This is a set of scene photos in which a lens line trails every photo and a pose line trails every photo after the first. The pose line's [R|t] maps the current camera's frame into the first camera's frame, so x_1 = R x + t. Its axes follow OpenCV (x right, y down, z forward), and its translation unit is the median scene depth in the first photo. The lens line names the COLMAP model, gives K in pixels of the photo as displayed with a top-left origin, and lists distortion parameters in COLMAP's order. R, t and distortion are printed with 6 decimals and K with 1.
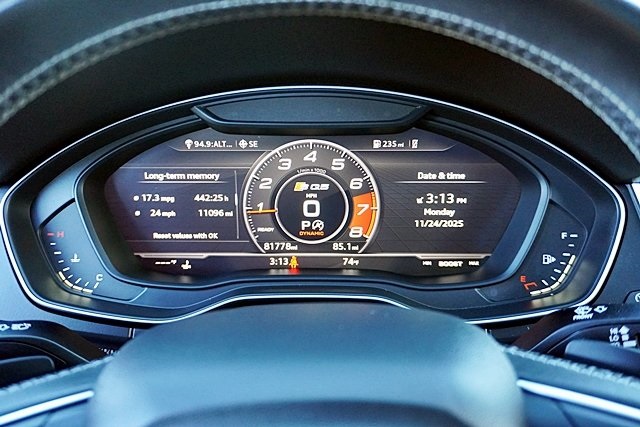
lens RADIAL K [[583.0, 0, 320.0], [0, 583.0, 213.5], [0, 0, 1]] dist [-0.002549, -0.008071]
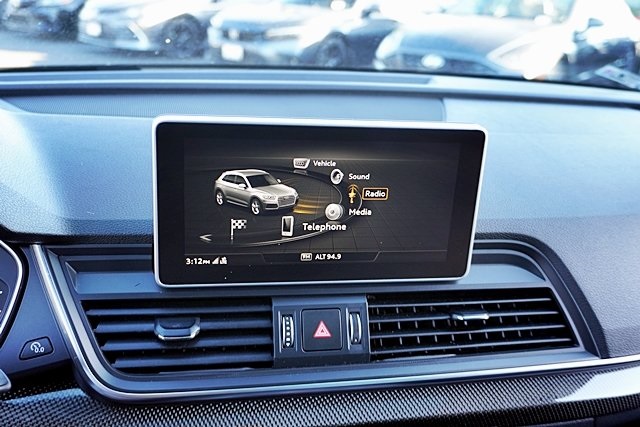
lens RADIAL K [[630.3, 0, 320.0], [0, 630.3, 213.5], [0, 0, 1]] dist [0.010937, 0.012626]
pose [[0.940640, -0.063755, 0.333365, 0.567017], [0.068455, 0.997651, -0.002360, -0.059584], [-0.332432, 0.025040, 0.942795, -0.288582]]
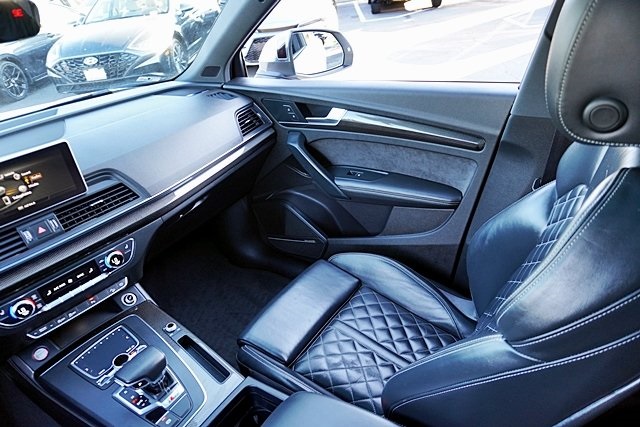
lens RADIAL K [[430.5, 0, 320.0], [0, 430.5, 213.5], [0, 0, 1]] dist [-0.046304, 0.036108]
pose [[0.545384, -0.475081, 0.690546, 0.279988], [0.403891, 0.870857, 0.280144, 0.042187], [-0.734458, 0.126119, 0.666833, -1.614031]]
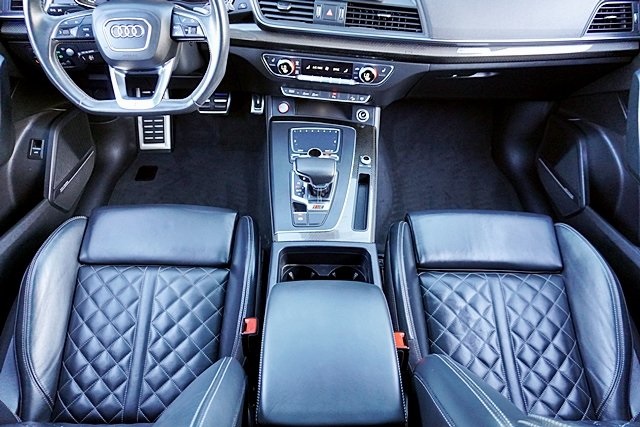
lens RADIAL K [[430.5, 0, 320.0], [0, 430.5, 213.5], [0, 0, 1]] dist [-0.046304, 0.036108]
pose [[0.998957, 0.008217, 0.044904, 0.784200], [-0.027731, 0.890599, 0.453944, 0.065828], [-0.036262, -0.454716, 0.889898, -1.719292]]
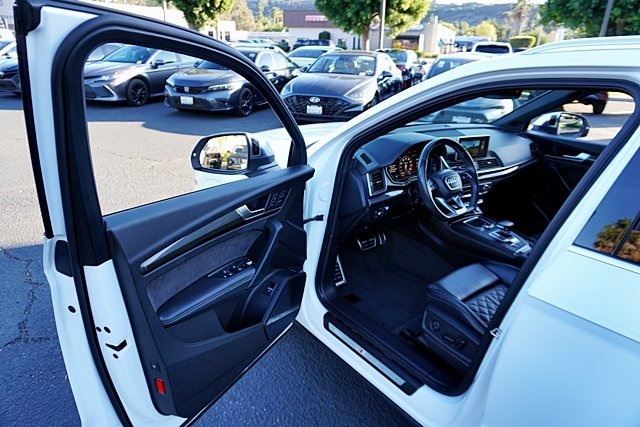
lens RADIAL K [[430.5, 0, 320.0], [0, 430.5, 213.5], [0, 0, 1]] dist [-0.046304, 0.036108]
pose [[0.784539, -0.200260, 0.586851, -3.764111], [0.190730, 0.978465, 0.078918, -0.056776], [-0.590018, 0.050016, 0.805840, -2.336628]]
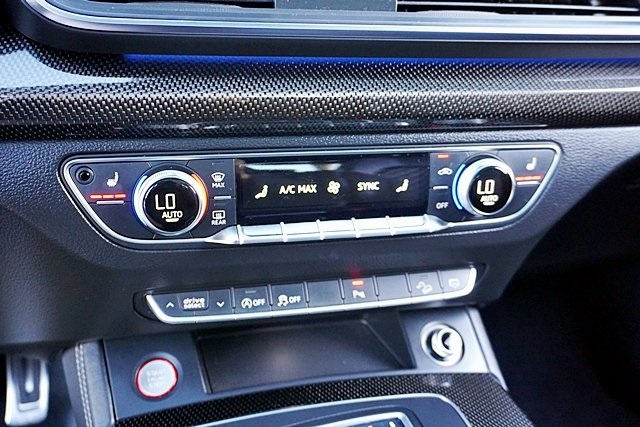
lens RADIAL K [[630.3, 0, 320.0], [0, 630.3, 213.5], [0, 0, 1]] dist [0.010937, 0.012626]
pose [[0.923508, -0.097967, 0.370857, 0.558647], [0.099832, 0.994903, 0.014216, 0.462682], [-0.370359, 0.023895, 0.928581, -0.016942]]
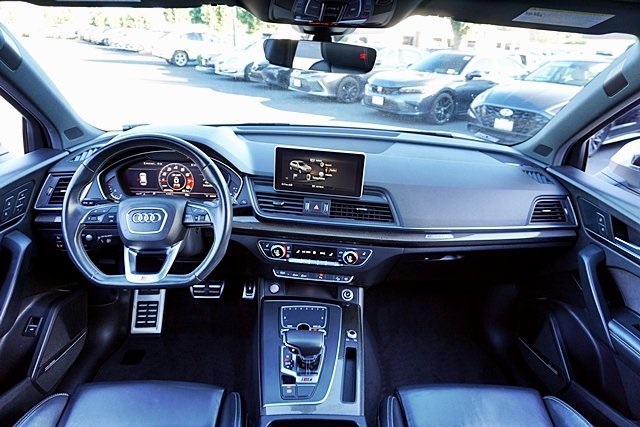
lens RADIAL K [[430.5, 0, 320.0], [0, 430.5, 213.5], [0, 0, 1]] dist [-0.046304, 0.036108]
pose [[0.997224, 0.029470, 0.068375, 0.764398], [-0.030223, 0.999493, 0.010003, 0.154836], [-0.068046, -0.012042, 0.997610, -1.959940]]
